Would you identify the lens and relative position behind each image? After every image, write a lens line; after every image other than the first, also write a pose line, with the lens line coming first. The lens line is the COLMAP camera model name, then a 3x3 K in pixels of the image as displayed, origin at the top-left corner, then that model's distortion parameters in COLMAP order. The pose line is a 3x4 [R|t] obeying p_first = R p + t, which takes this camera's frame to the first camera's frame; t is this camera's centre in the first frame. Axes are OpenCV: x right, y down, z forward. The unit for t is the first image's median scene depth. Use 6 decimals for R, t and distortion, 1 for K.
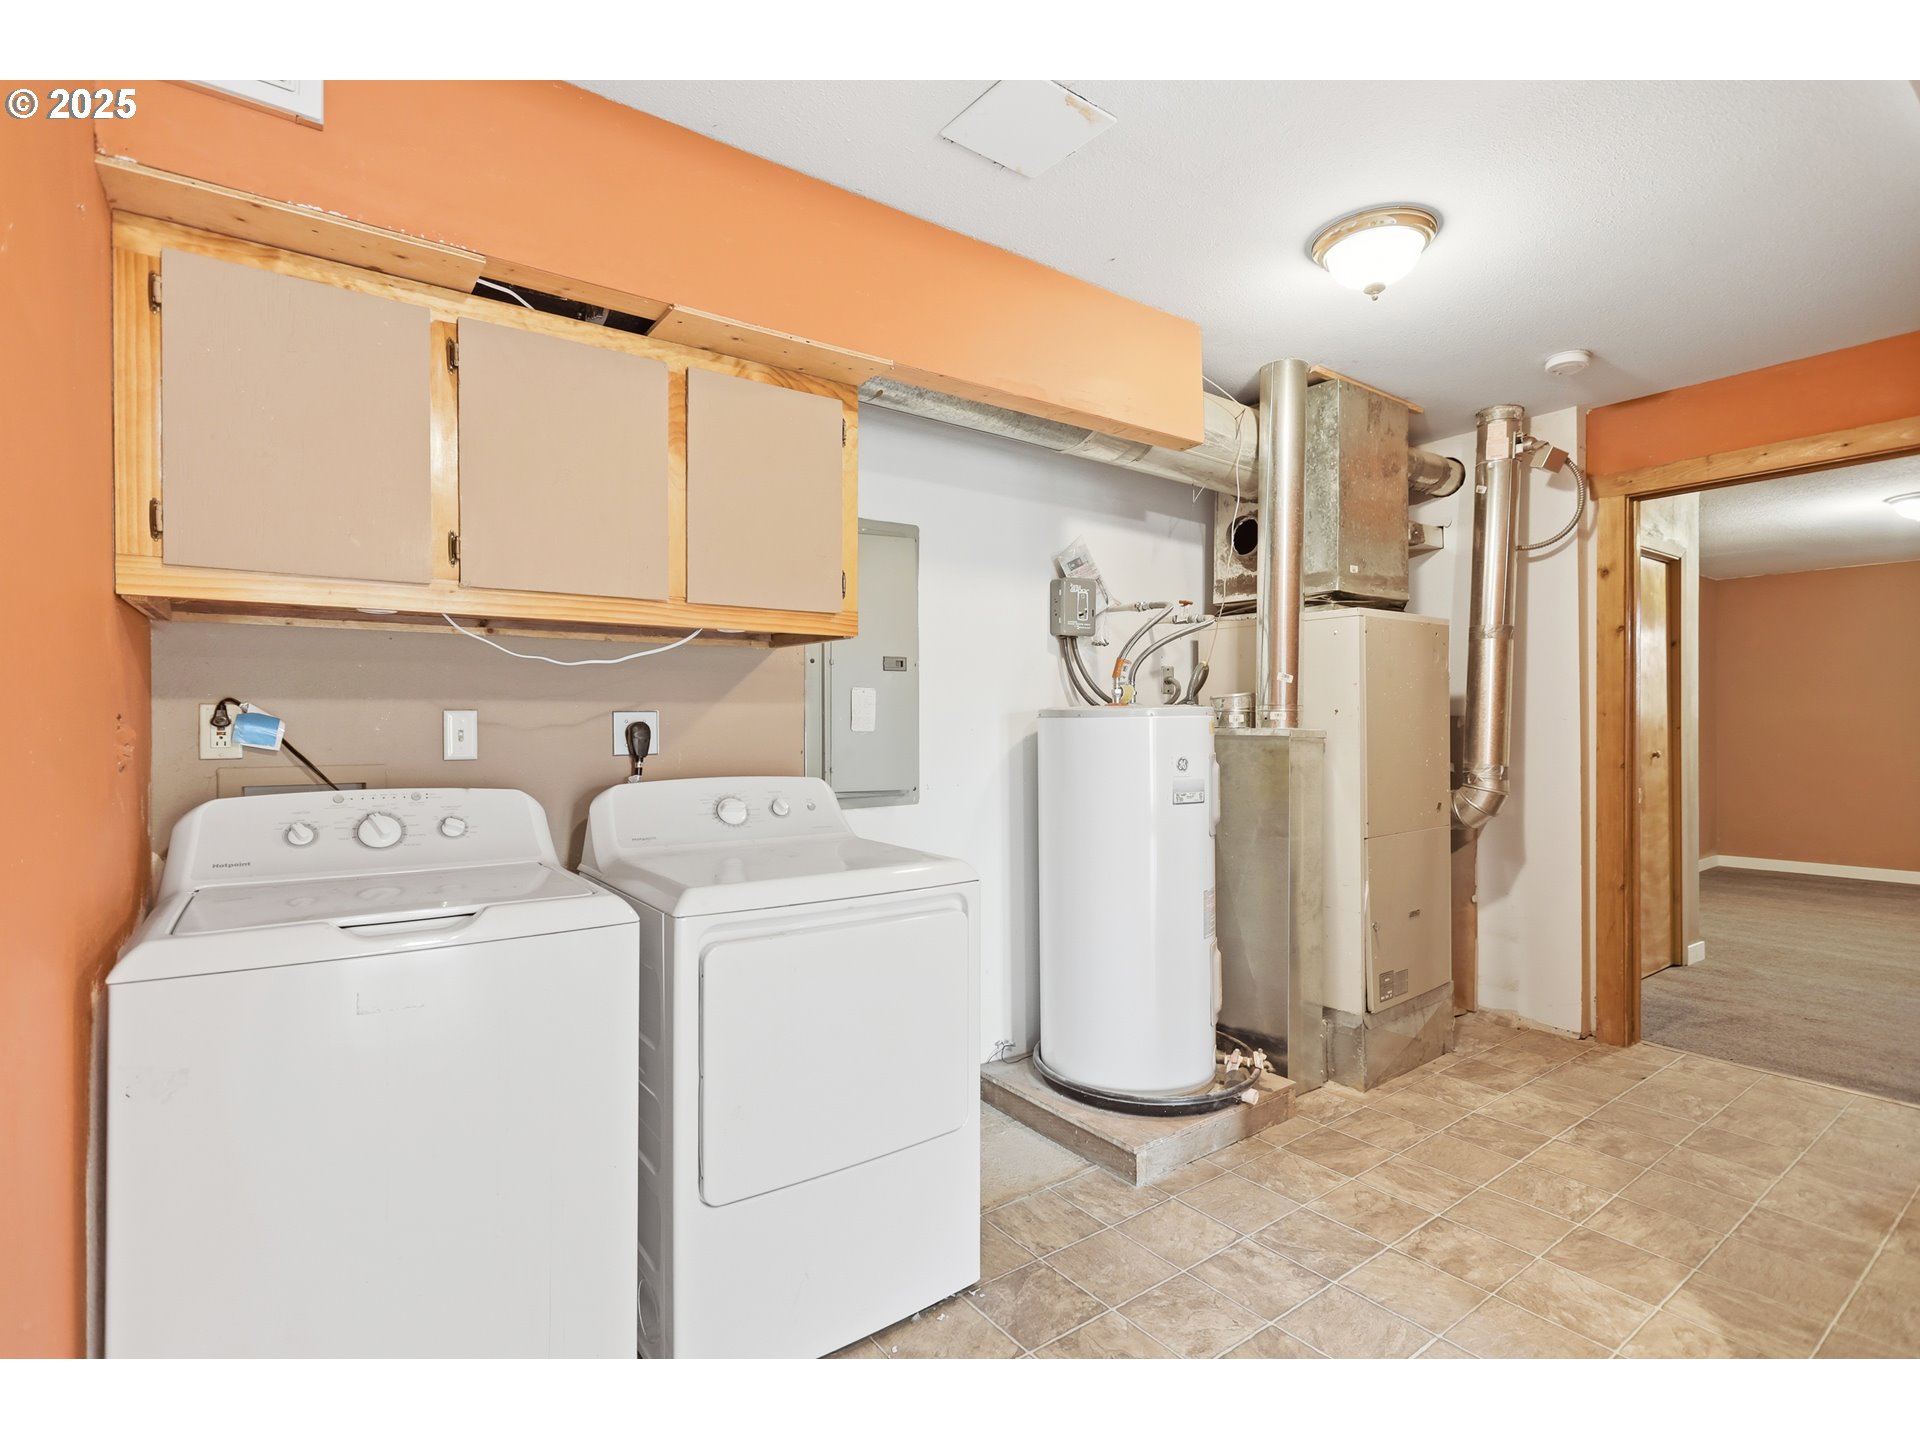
lens RADIAL K [[930.1, 0, 966.2], [0, 930.1, 709.0], [0, 0, 1]] dist [-0.003851, 0.000235]
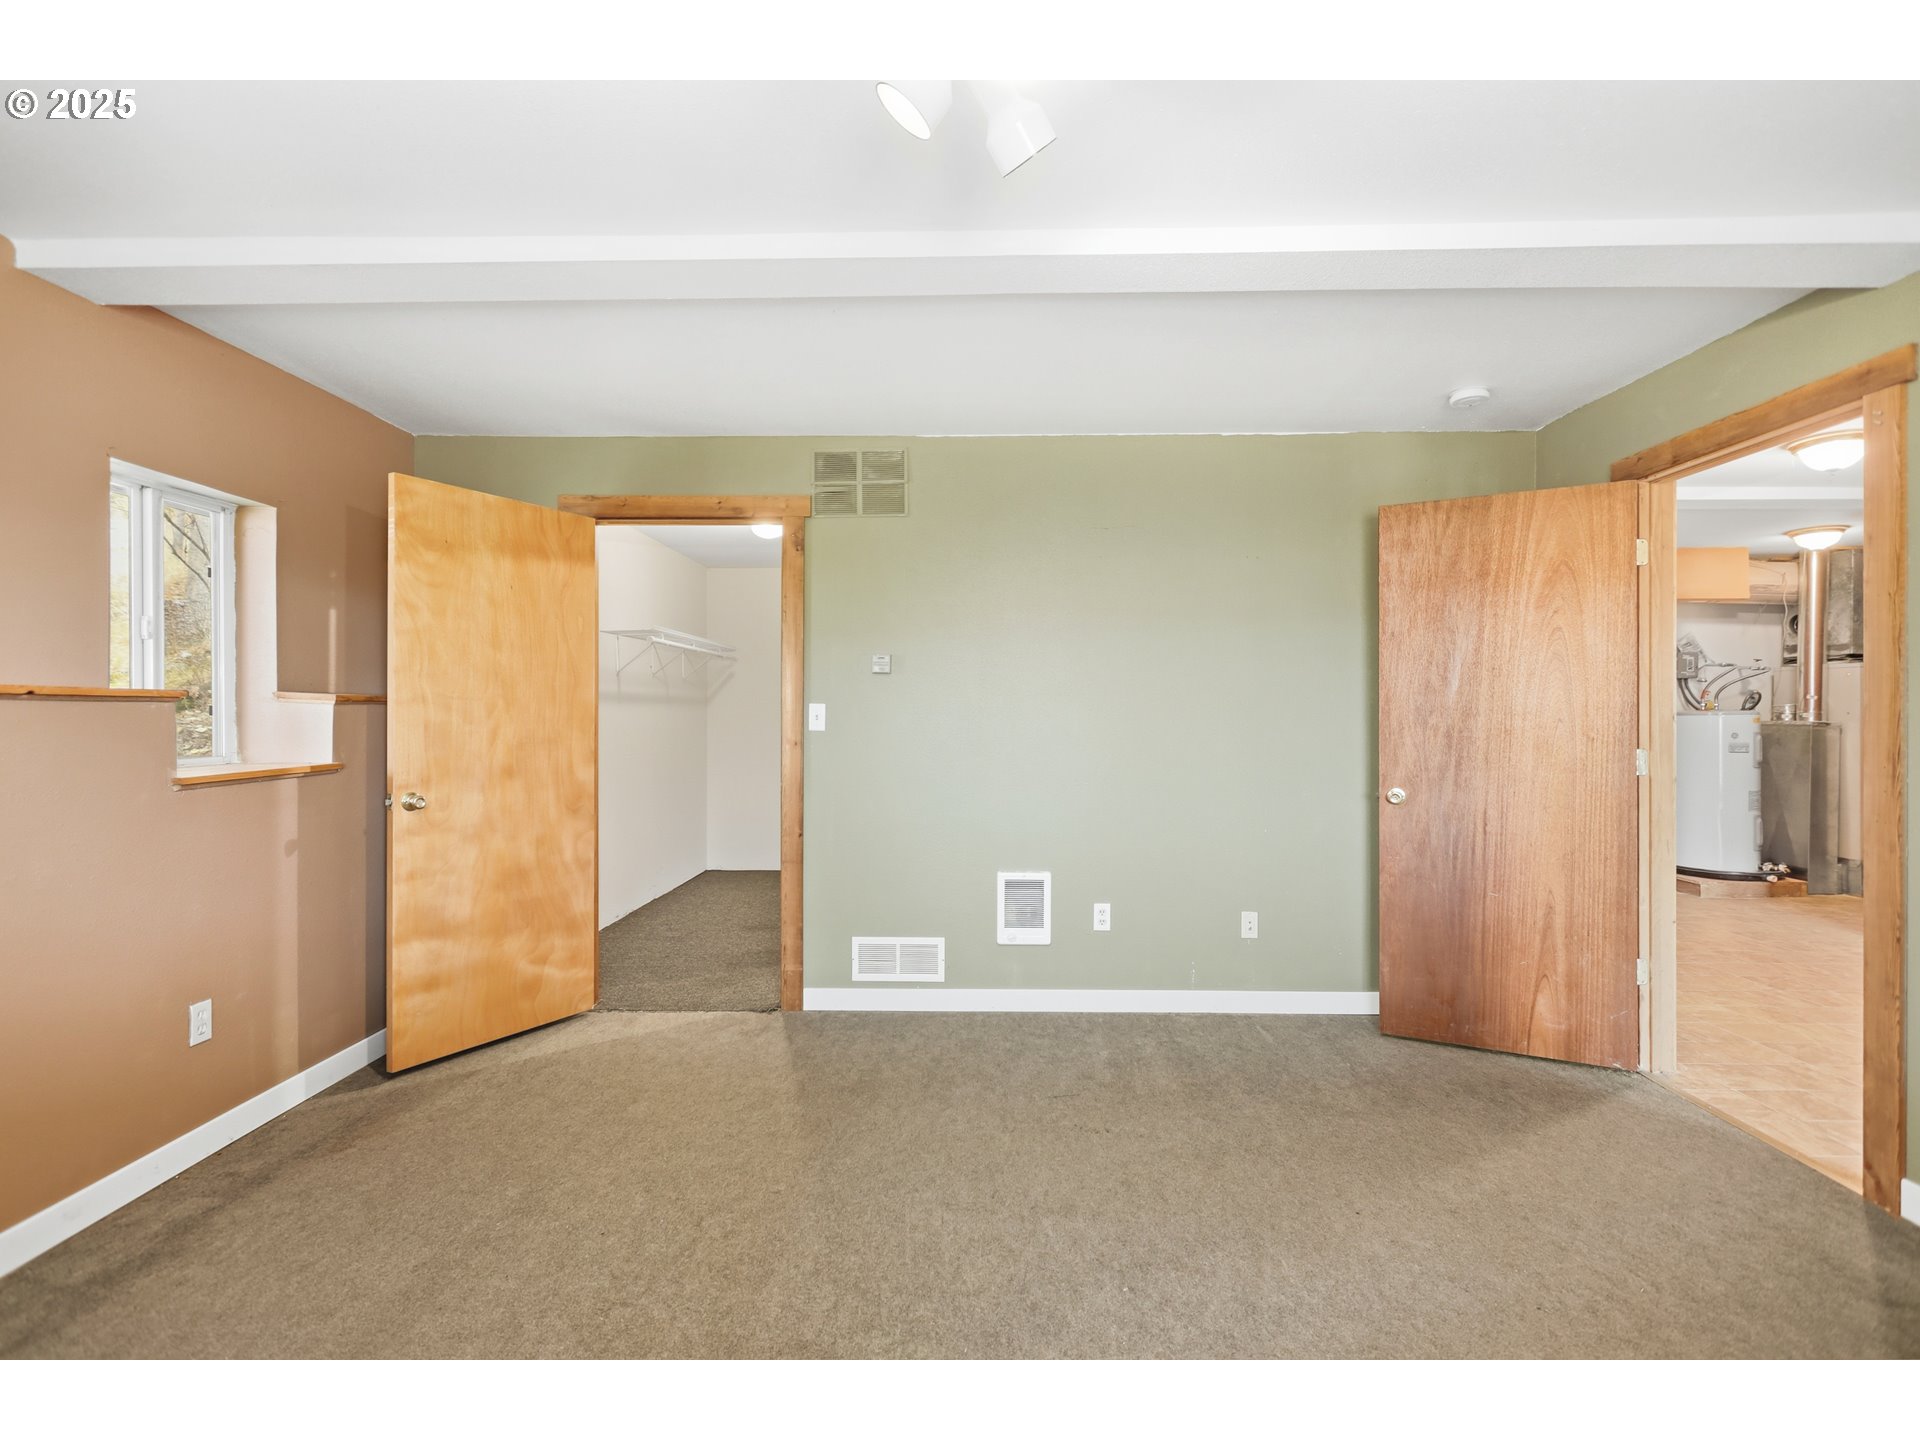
lens RADIAL K [[930.1, 0, 966.2], [0, 930.1, 709.0], [0, 0, 1]] dist [-0.003851, 0.000235]
pose [[0.792118, 0.000012, -0.610368, 0.107407], [-0.000149, 1.000000, -0.000173, -0.005124], [0.610368, 0.000227, 0.792118, -1.778630]]
